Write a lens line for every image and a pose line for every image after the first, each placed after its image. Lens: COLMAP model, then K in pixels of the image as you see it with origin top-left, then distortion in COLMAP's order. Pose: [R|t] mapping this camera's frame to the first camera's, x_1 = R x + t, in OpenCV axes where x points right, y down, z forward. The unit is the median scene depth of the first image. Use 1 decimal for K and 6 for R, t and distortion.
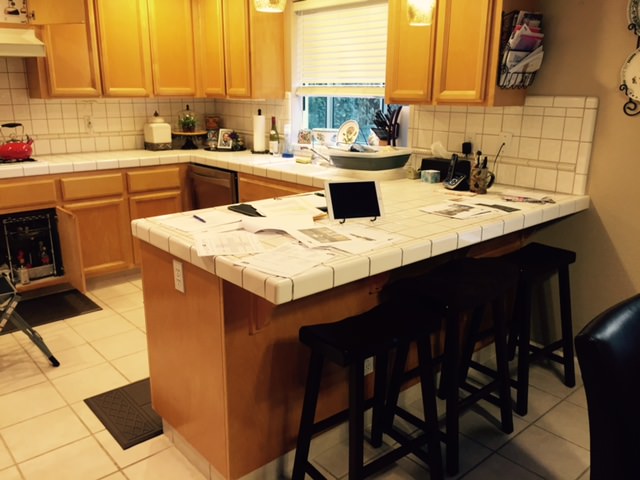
lens RADIAL K [[547.2, 0, 320.0], [0, 547.2, 240.0], [0, 0, 1]] dist [0.078729, -0.124851]
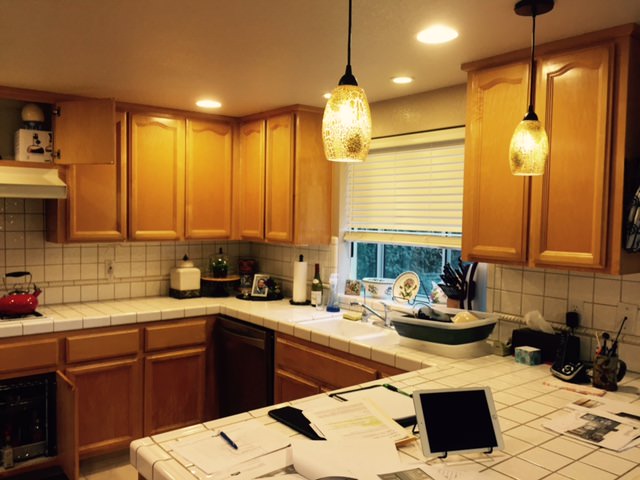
lens RADIAL K [[547.2, 0, 320.0], [0, 547.2, 240.0], [0, 0, 1]] dist [0.078729, -0.124851]
pose [[0.998779, 0.014820, -0.047116, -0.043637], [-0.024916, 0.974832, -0.221543, -0.075068], [0.042647, 0.222446, 0.974012, 0.156978]]
